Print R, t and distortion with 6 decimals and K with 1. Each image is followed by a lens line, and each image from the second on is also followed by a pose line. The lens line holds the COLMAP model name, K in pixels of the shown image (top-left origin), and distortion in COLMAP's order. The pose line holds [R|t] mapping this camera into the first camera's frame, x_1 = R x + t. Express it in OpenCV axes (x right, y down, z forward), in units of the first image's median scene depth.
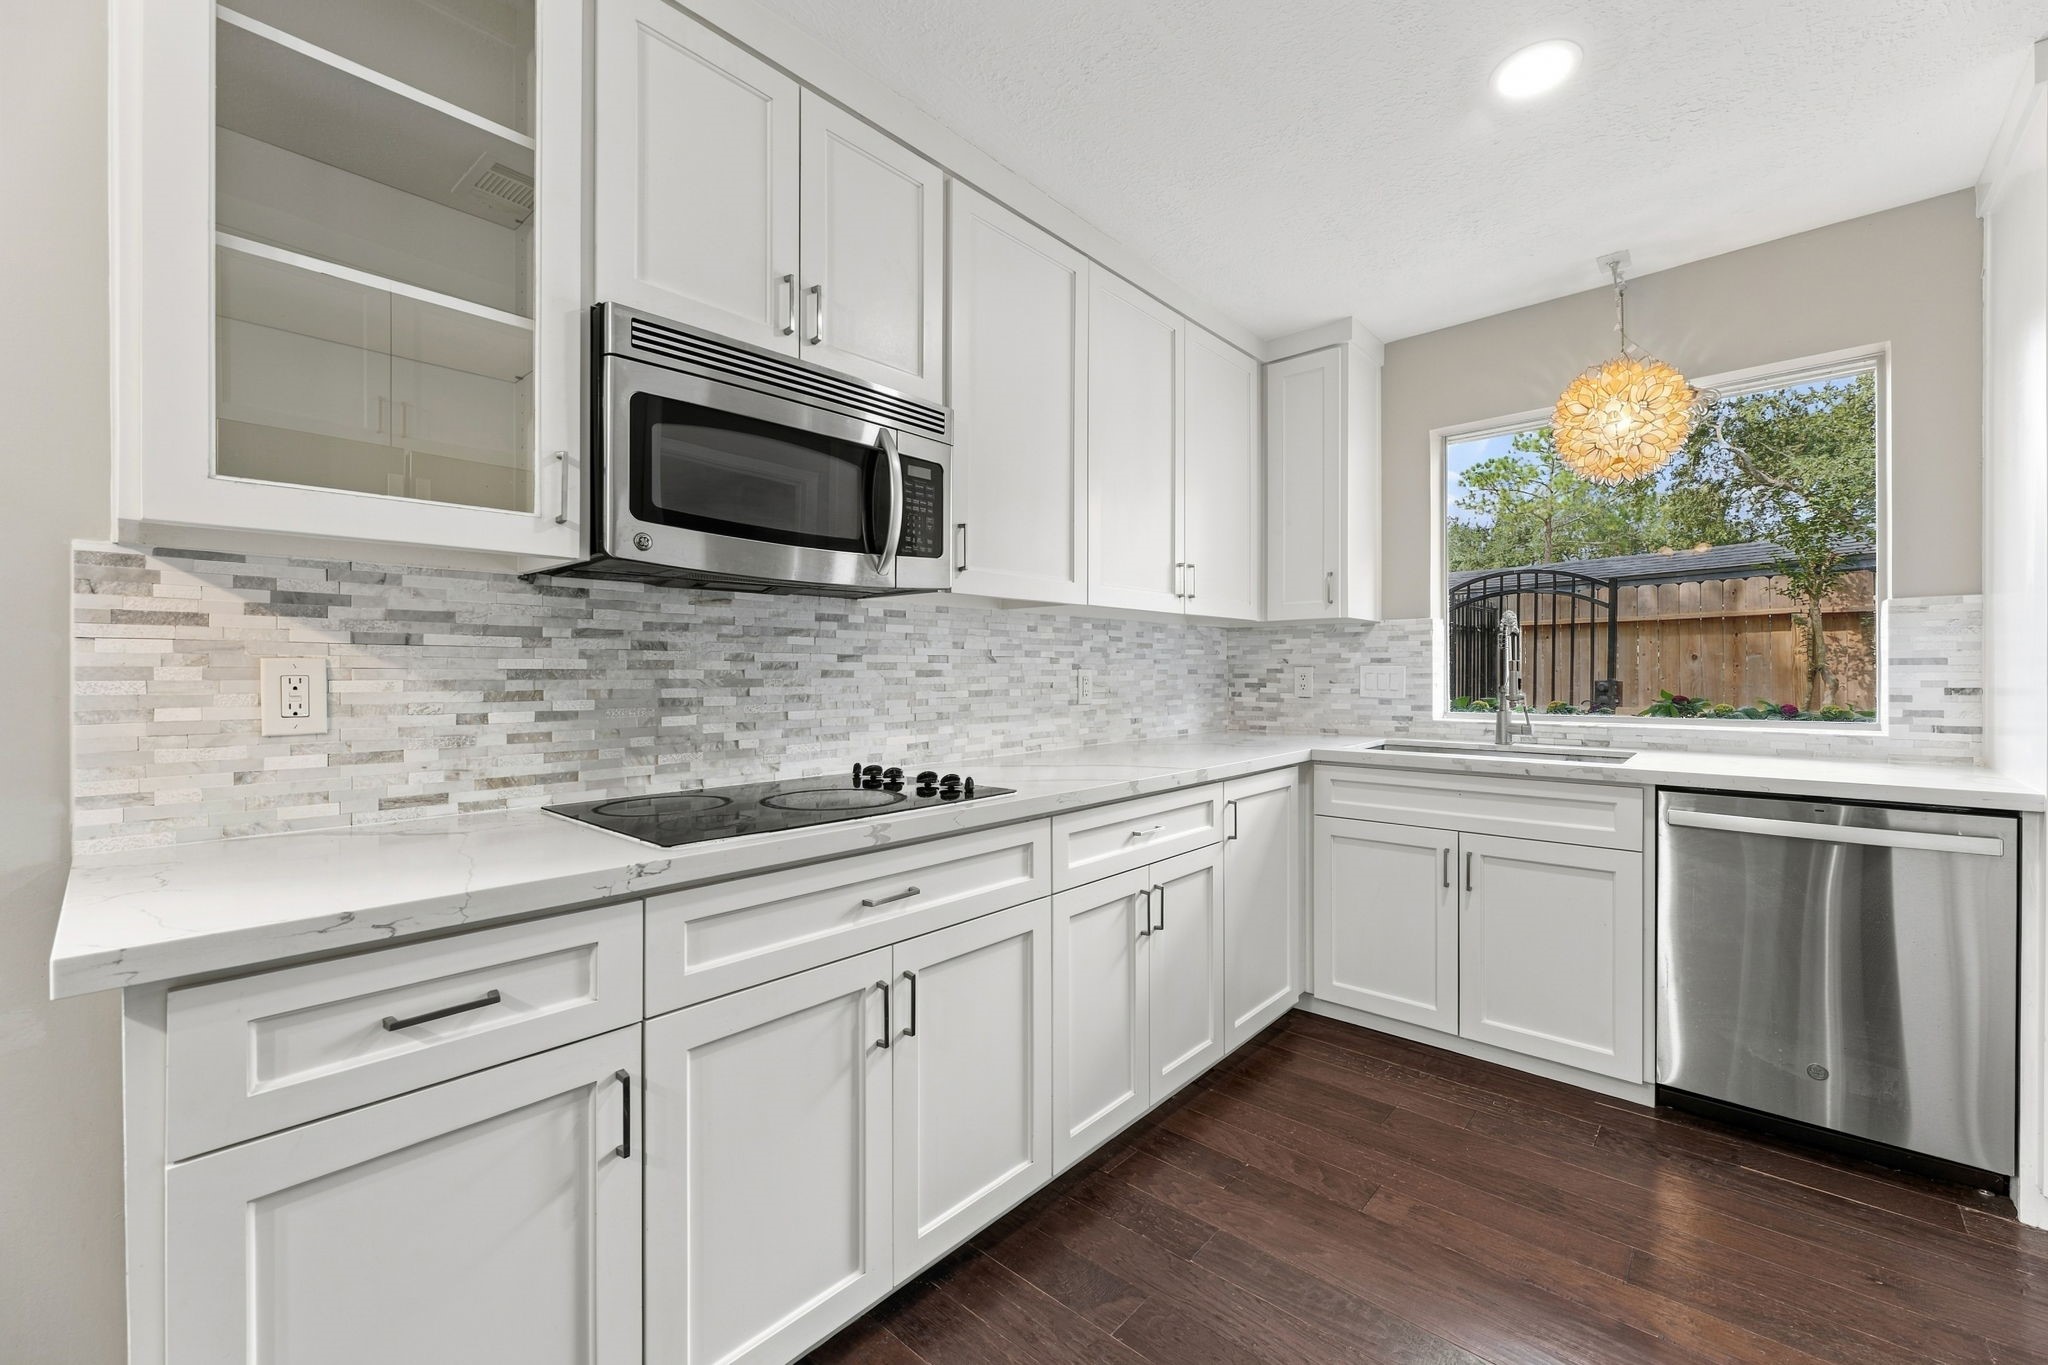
lens RADIAL K [[826.4, 0, 1026.5], [0, 826.4, 676.7], [0, 0, 1]] dist [0.003155, 0.000029]
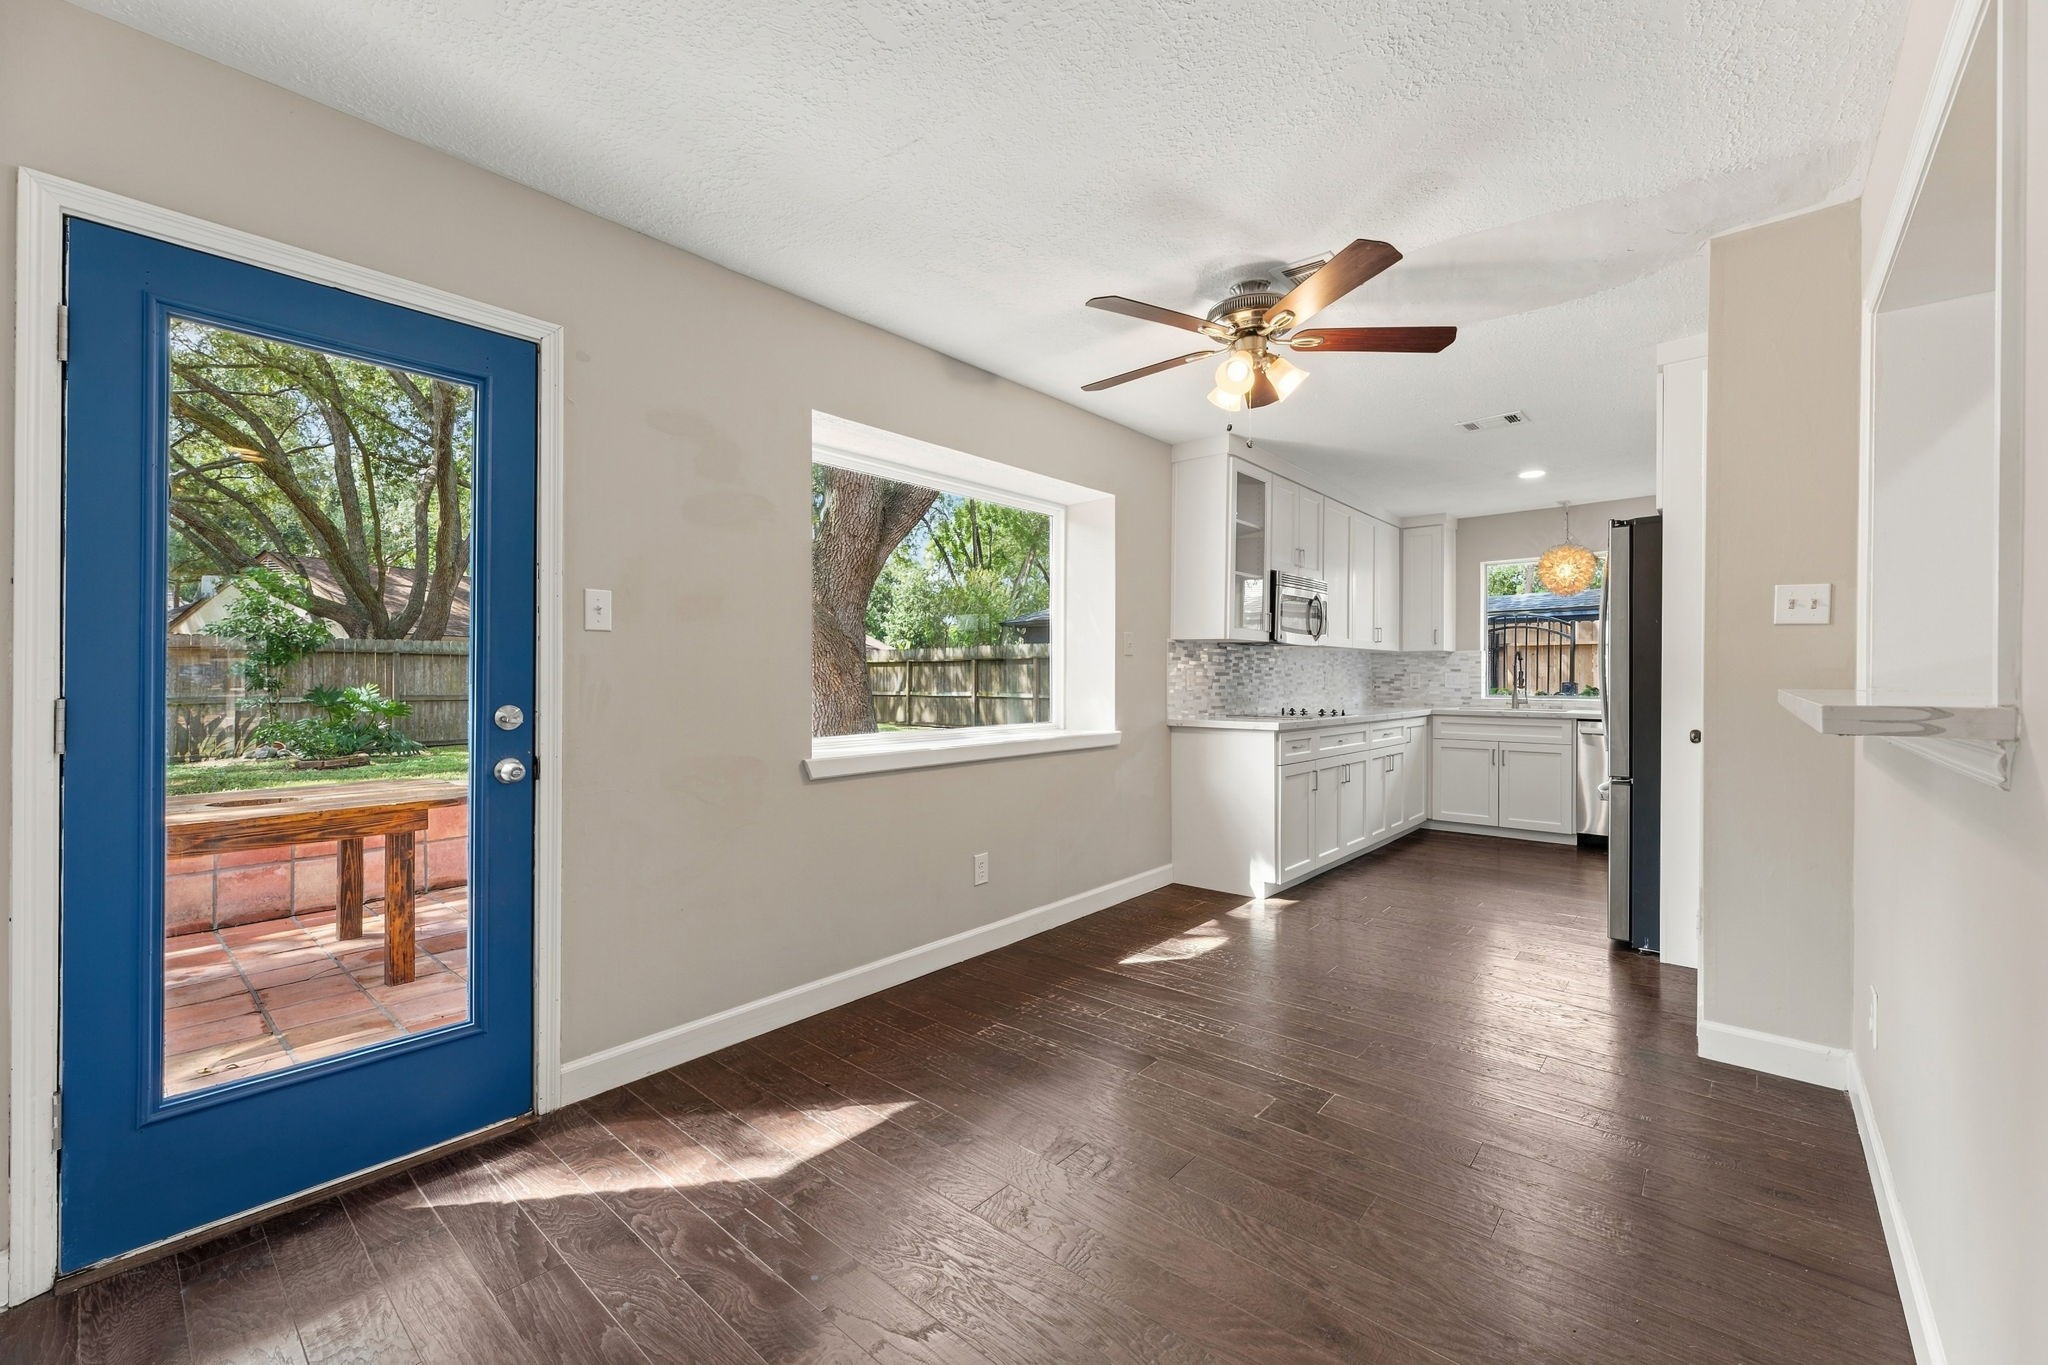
lens RADIAL K [[826.4, 0, 1024.8], [0, 826.4, 677.4], [0, 0, 1]] dist [0.003155, 0.000029]
pose [[0.999886, 0.004128, 0.014494, -0.732885], [-0.004044, 0.999975, -0.005857, 0.016448], [-0.014518, 0.005798, 0.999878, -1.140391]]
